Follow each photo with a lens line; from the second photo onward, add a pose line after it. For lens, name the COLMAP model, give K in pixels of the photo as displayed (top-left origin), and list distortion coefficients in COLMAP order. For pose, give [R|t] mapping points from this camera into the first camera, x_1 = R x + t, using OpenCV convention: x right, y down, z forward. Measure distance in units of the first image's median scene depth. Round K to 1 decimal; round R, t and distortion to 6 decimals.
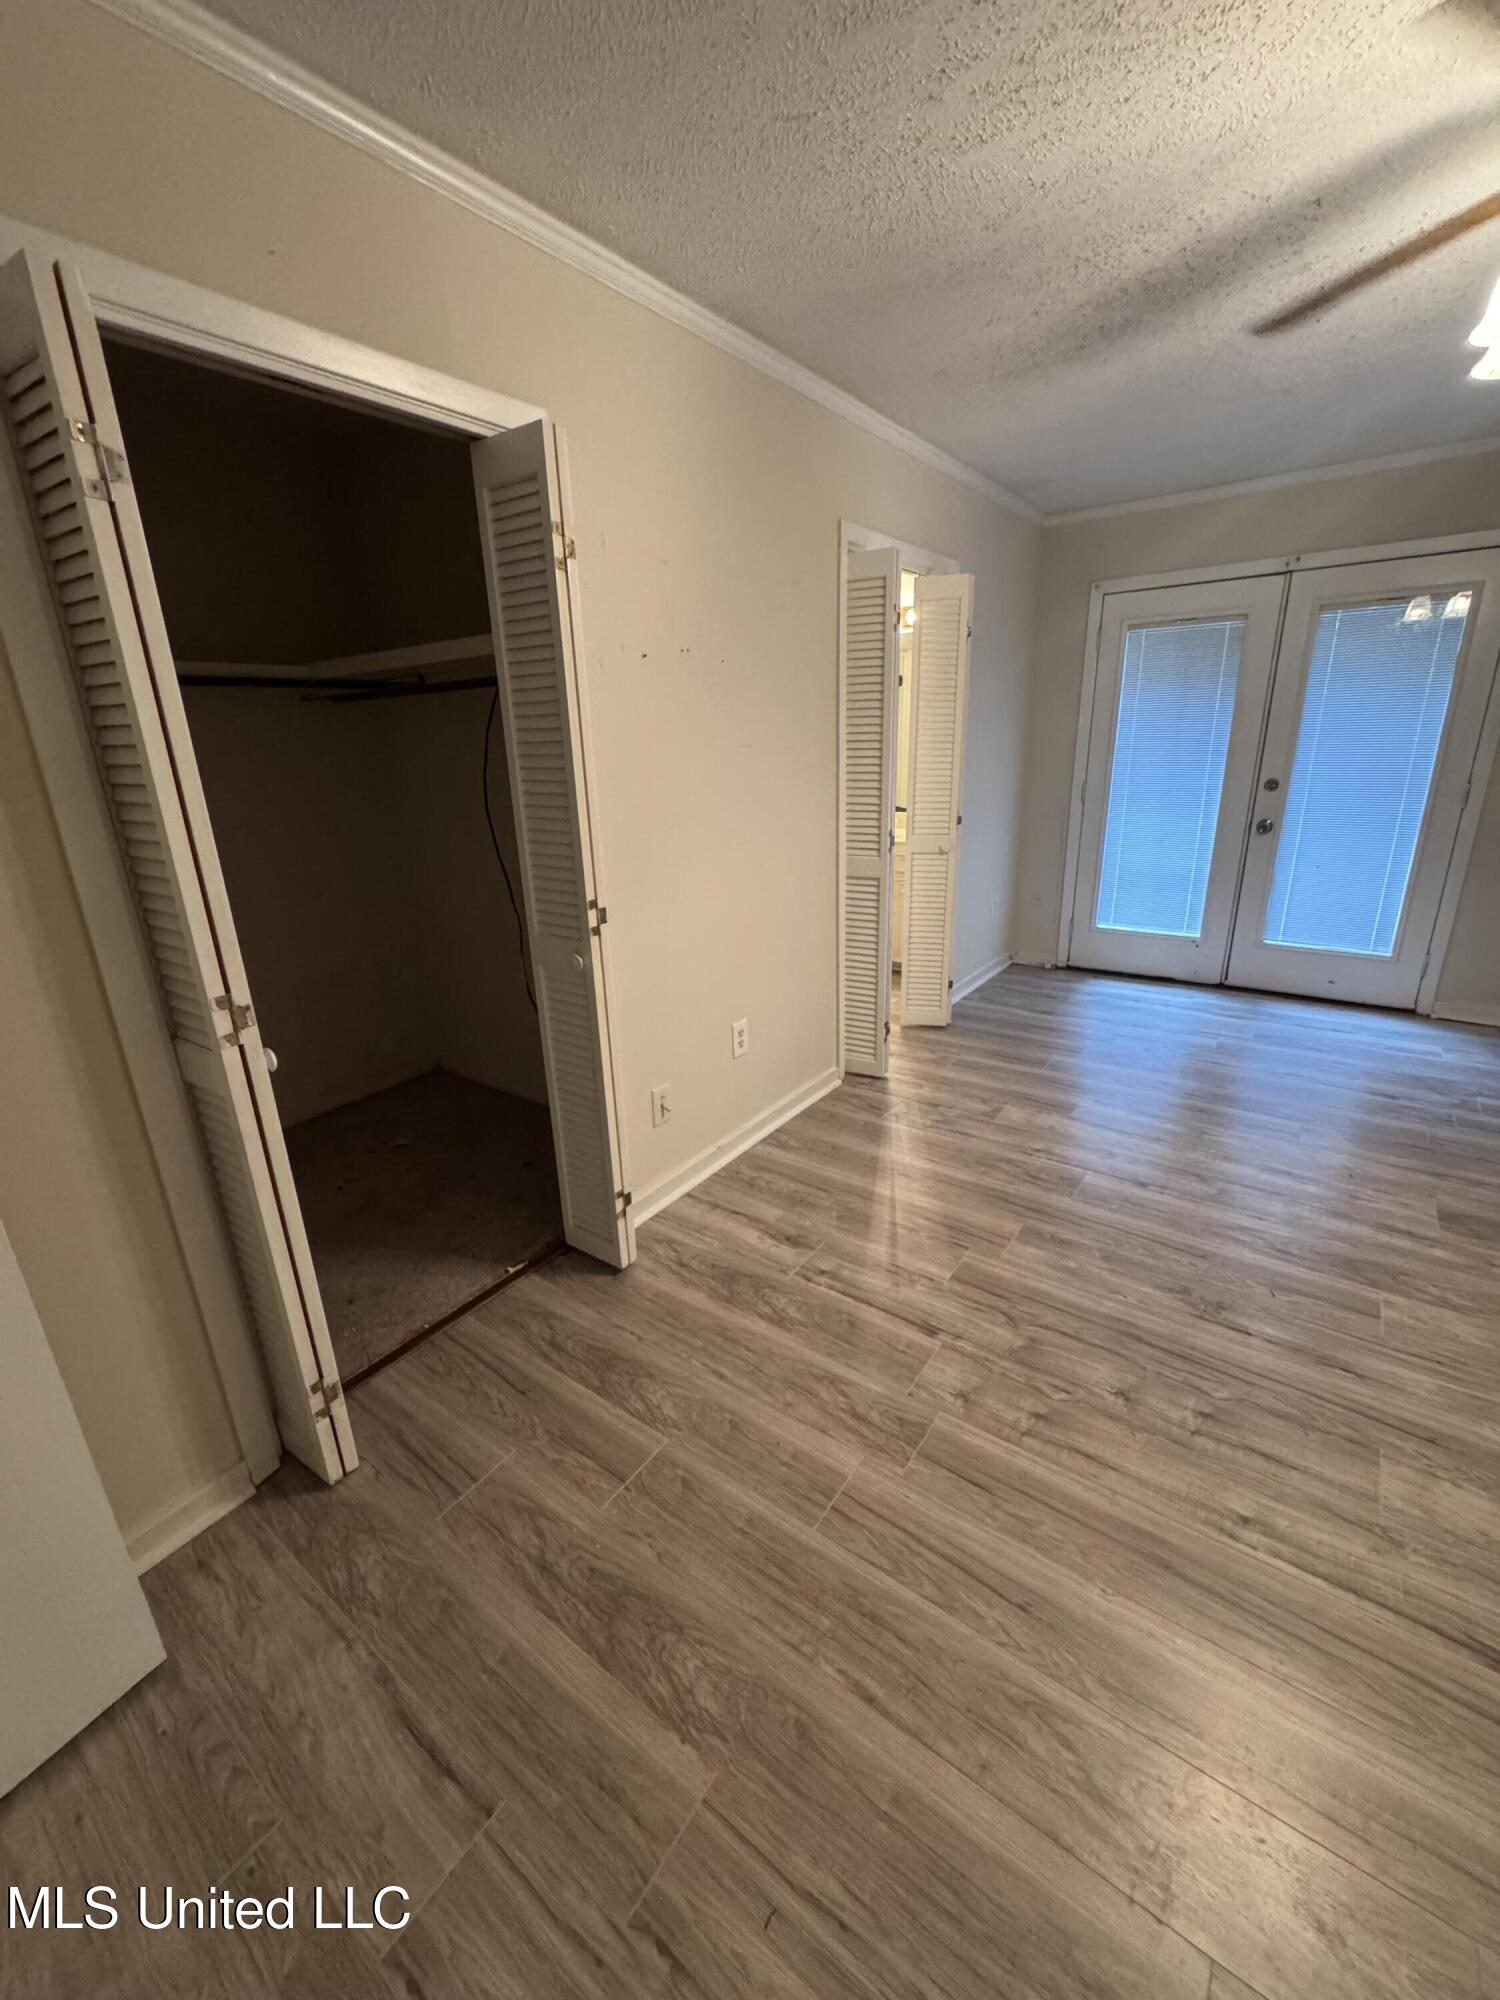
lens RADIAL K [[802.7, 0, 754.0], [0, 802.7, 995.8], [0, 0, 1]] dist [-0.002285, 0.000070]
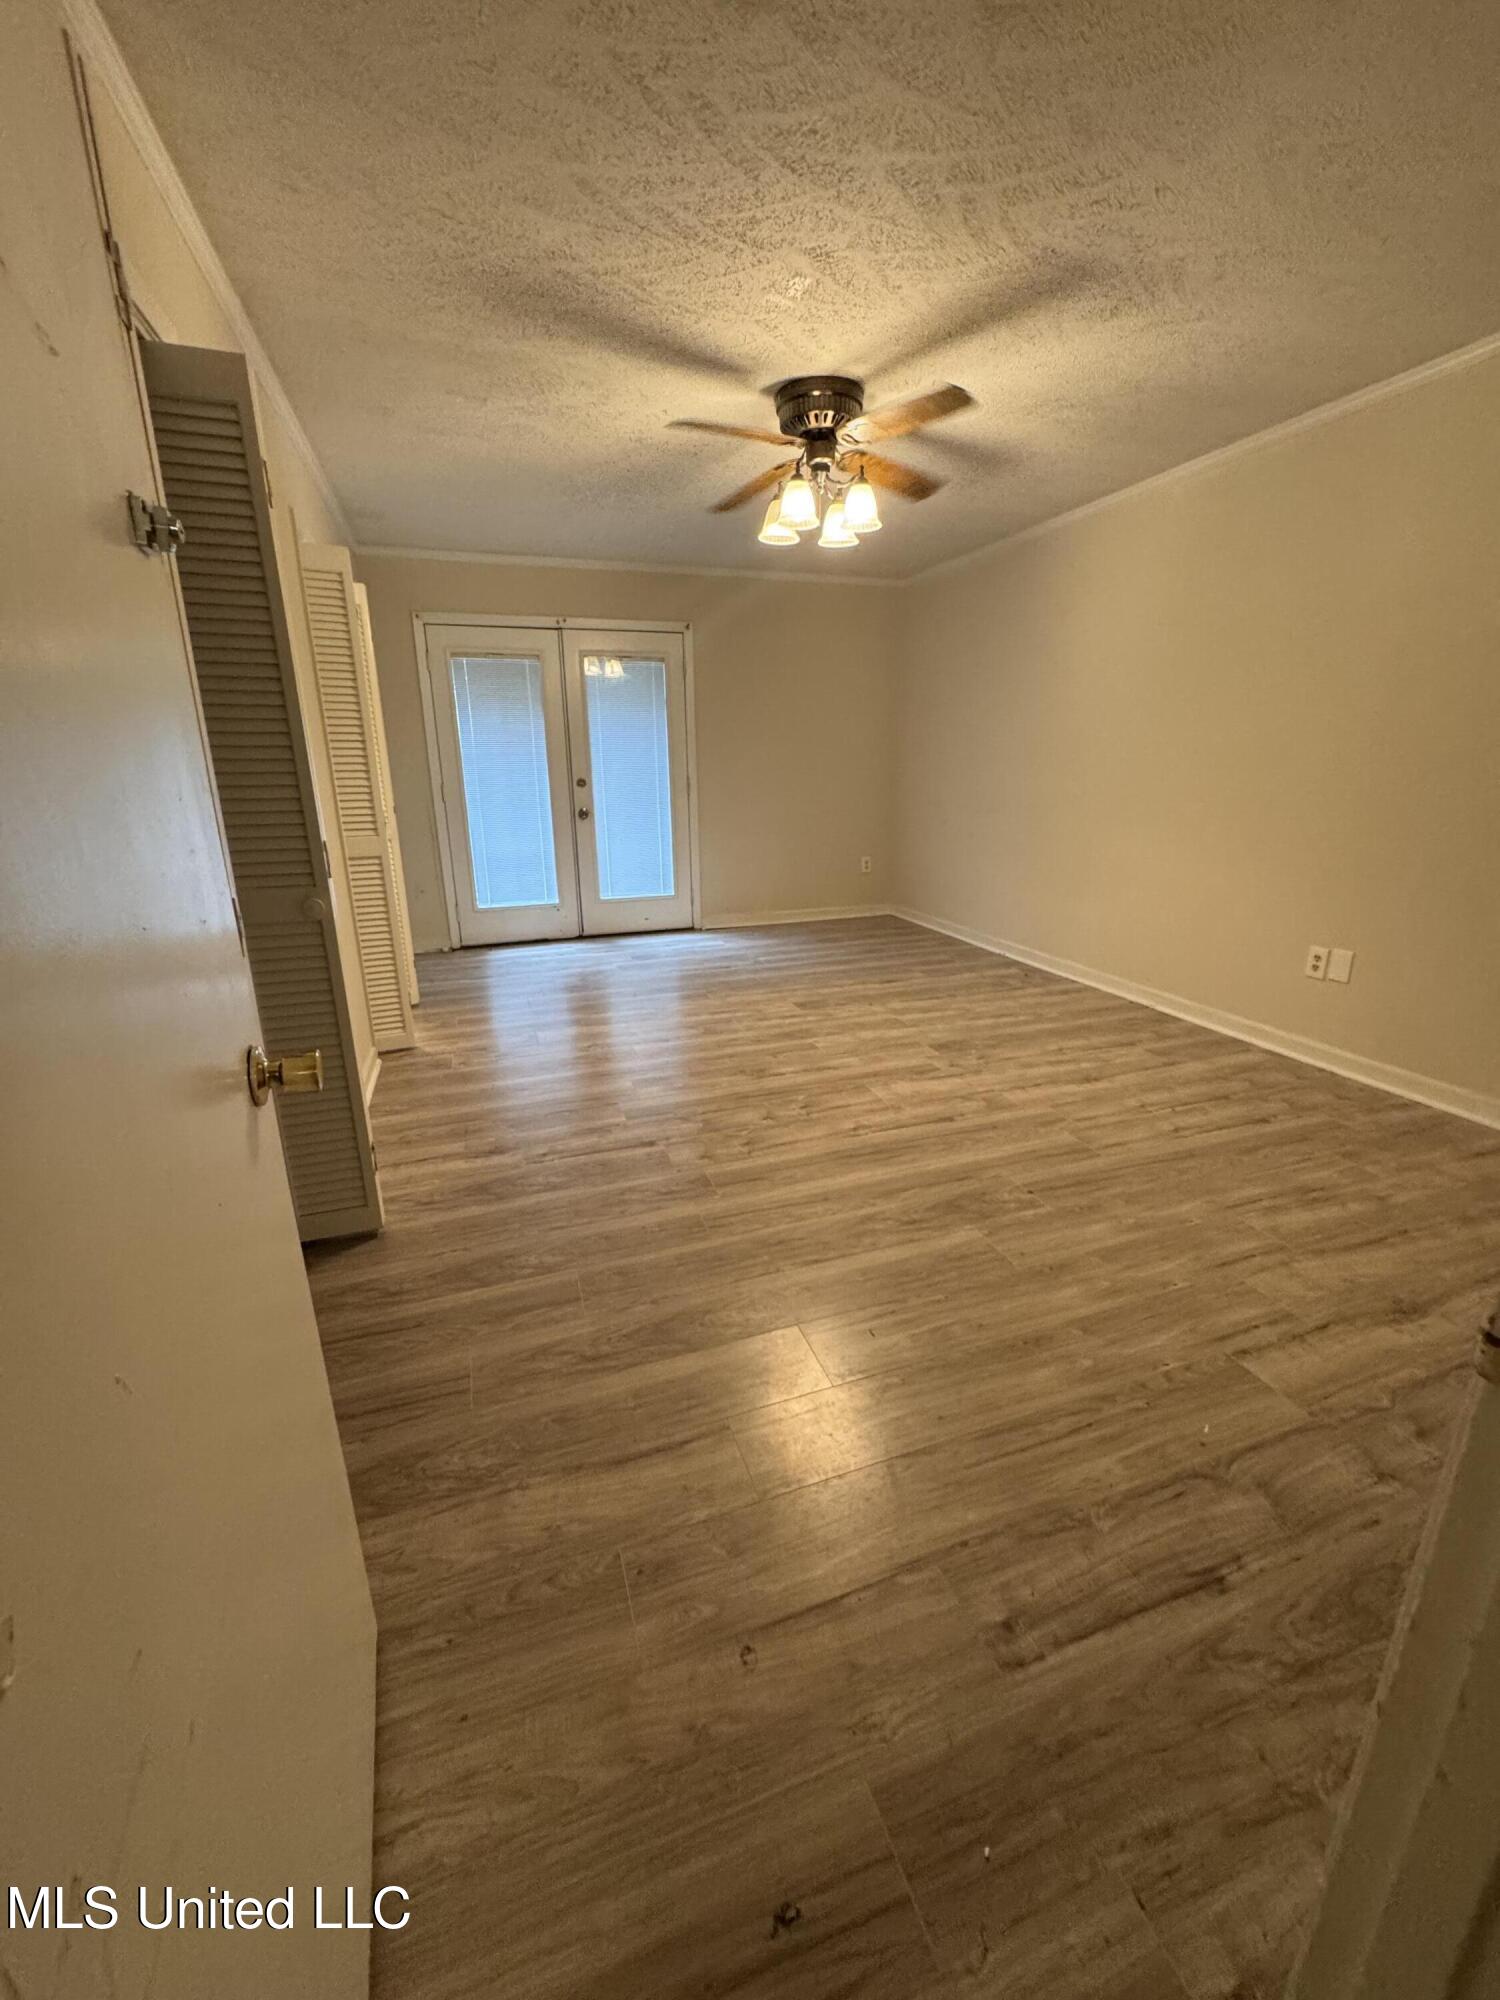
lens RADIAL K [[802.7, 0, 755.7], [0, 802.7, 995.1], [0, 0, 1]] dist [-0.002285, 0.000070]
pose [[0.568170, -0.206154, 0.796670, -0.698235], [0.247285, 0.966140, 0.073649, 0.117405], [-0.784878, 0.155160, 0.599910, 0.008400]]
